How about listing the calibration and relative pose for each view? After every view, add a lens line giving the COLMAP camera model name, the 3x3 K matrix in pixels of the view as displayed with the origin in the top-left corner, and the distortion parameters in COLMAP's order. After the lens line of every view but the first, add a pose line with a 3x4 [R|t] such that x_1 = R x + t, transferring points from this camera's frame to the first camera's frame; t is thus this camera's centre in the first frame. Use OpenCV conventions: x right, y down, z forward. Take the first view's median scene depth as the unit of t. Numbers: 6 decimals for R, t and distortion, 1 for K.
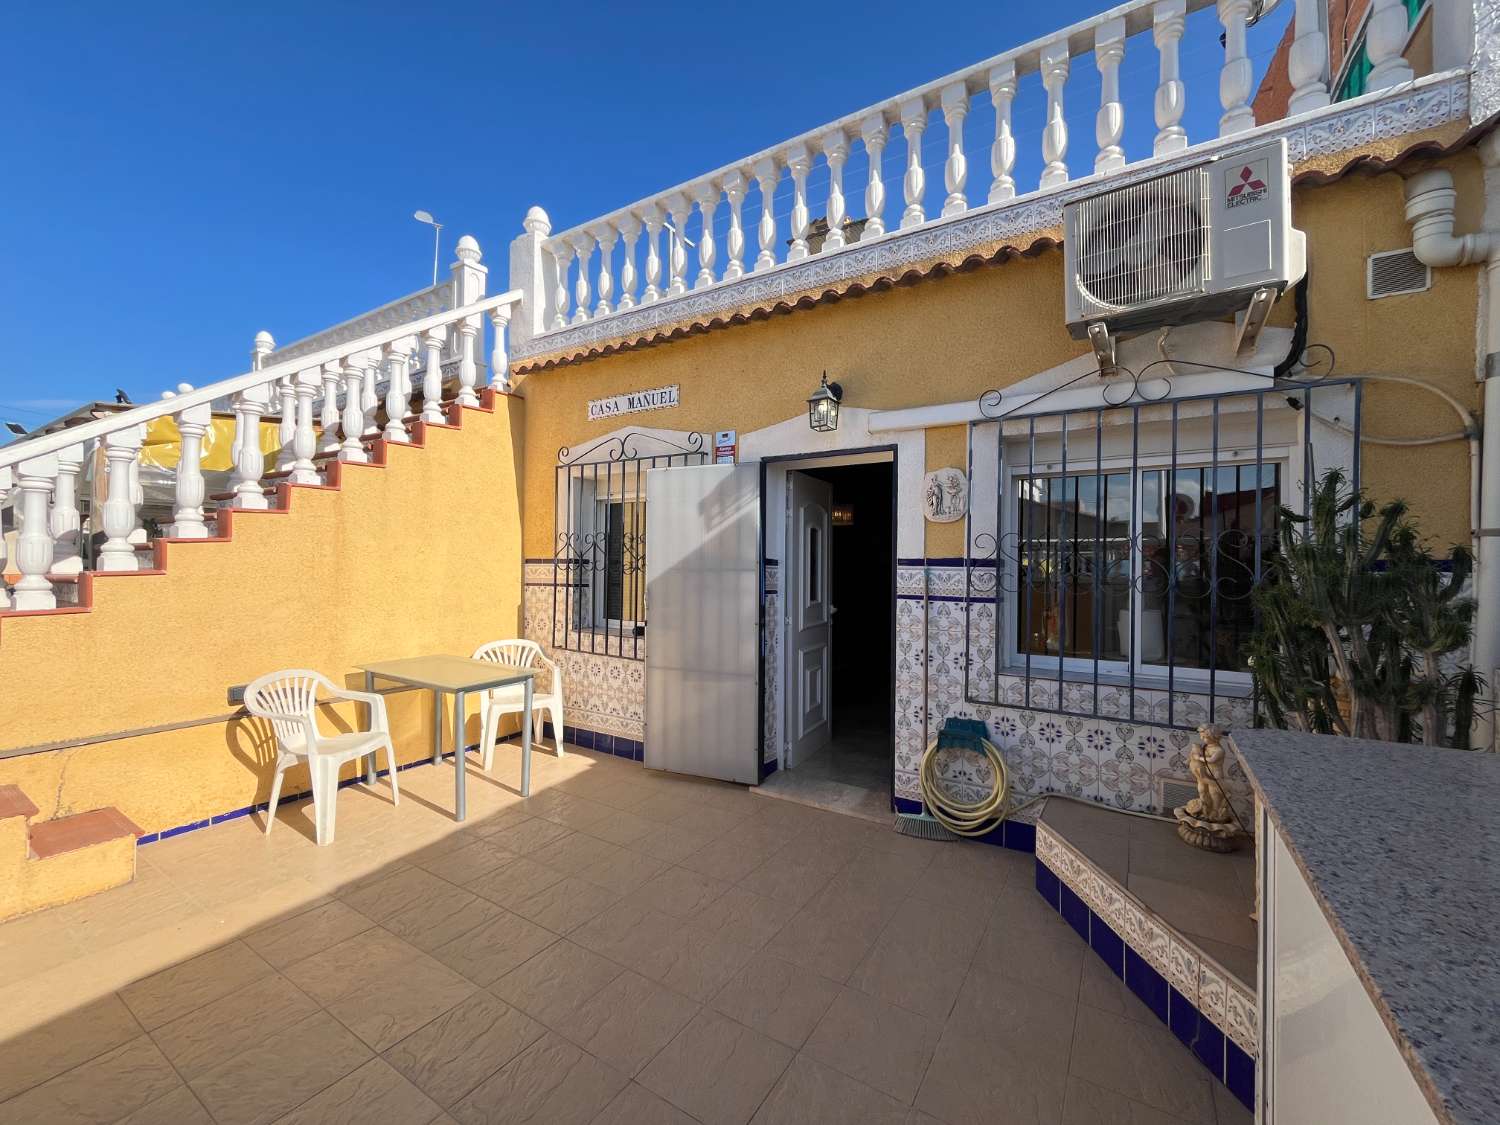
lens RADIAL K [[612.0, 0, 756.2], [0, 612.0, 557.7], [0, 0, 1]] dist [-0.004925, 0.000998]
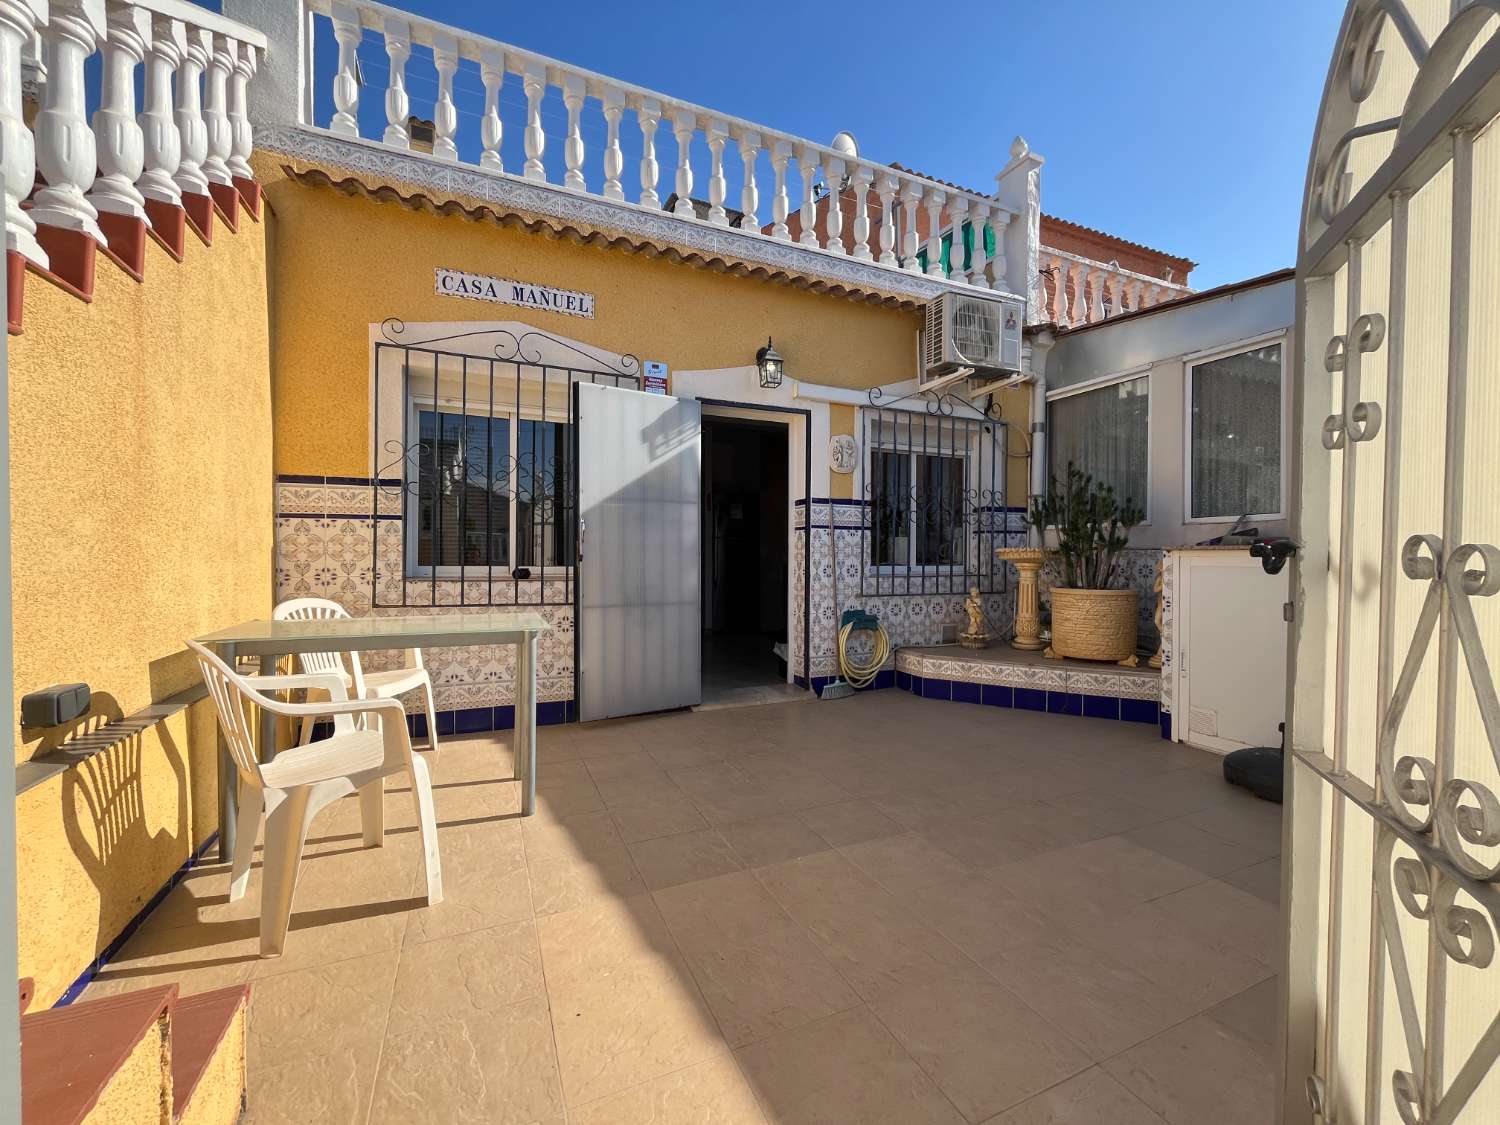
lens RADIAL K [[612.0, 0, 751.0], [0, 612.0, 556.8], [0, 0, 1]] dist [-0.004925, 0.000998]
pose [[0.551318, -0.006872, 0.834267, -0.832866], [-0.003484, 0.999938, 0.010539, 0.102426], [-0.834288, -0.008717, 0.551260, 0.337310]]
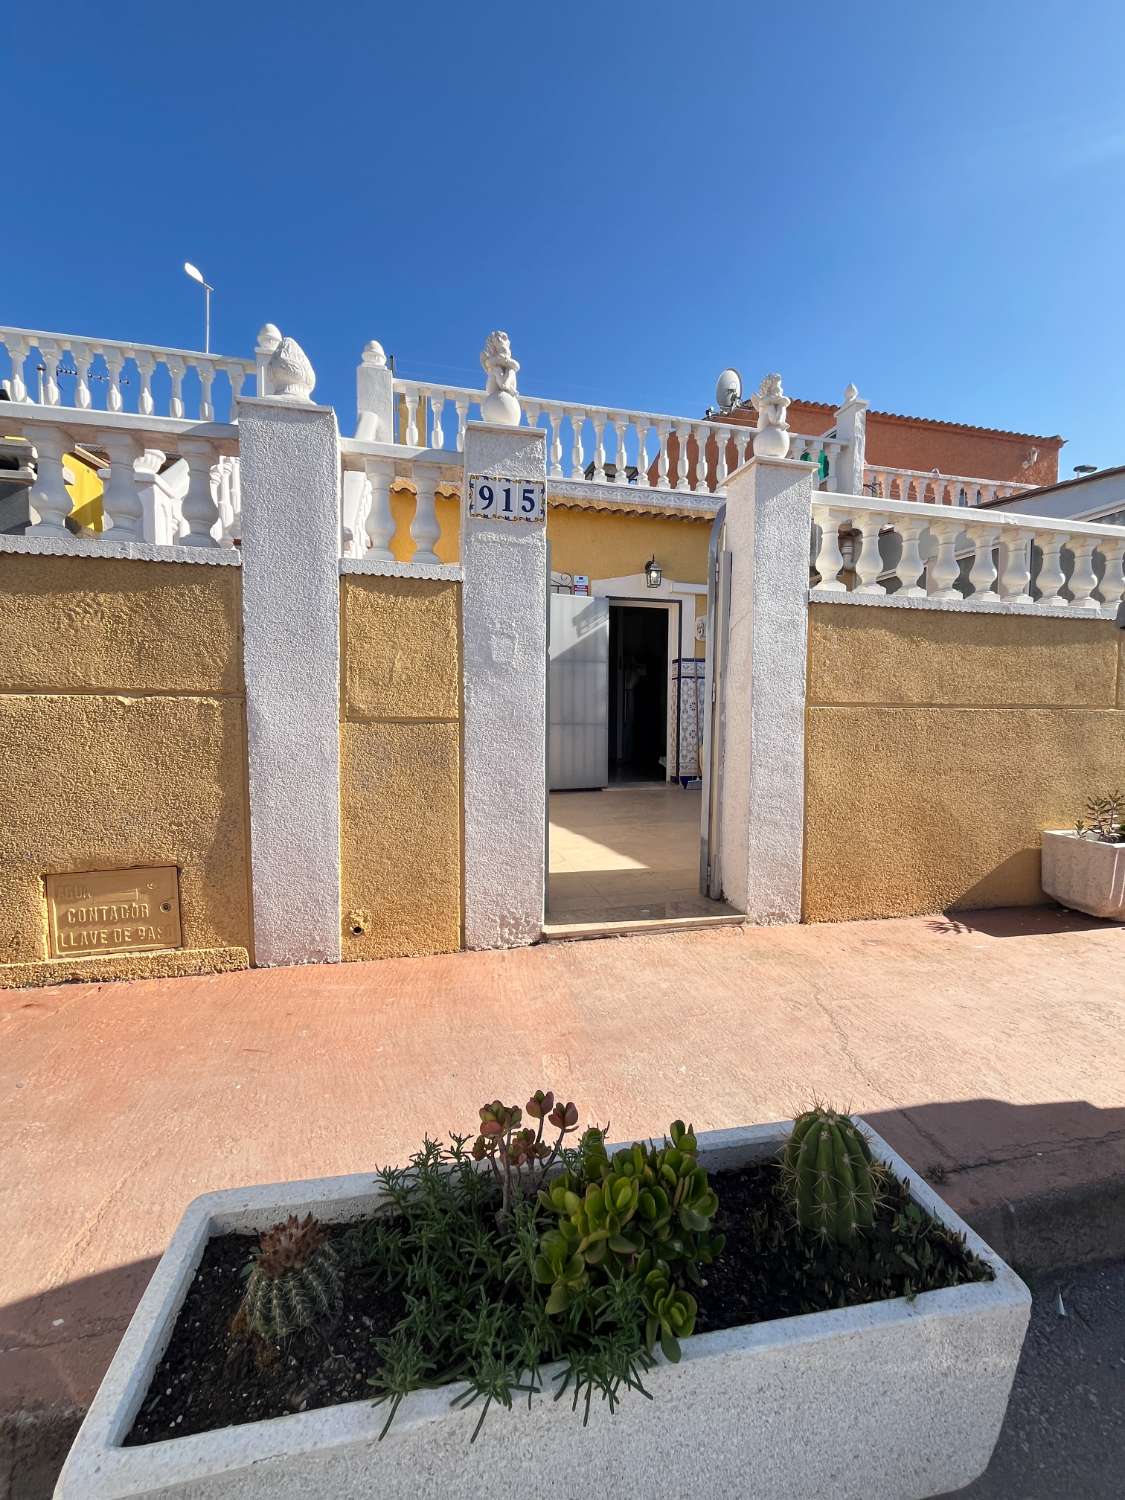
lens RADIAL K [[612.0, 0, 556.9], [0, 612.0, 751.9], [0, 0, 1]] dist [-0.004925, 0.000998]
pose [[0.698594, -0.036648, 0.714580, -1.327148], [-0.004958, 0.998416, 0.056051, 0.175723], [-0.715502, -0.042700, 0.697305, -0.105010]]
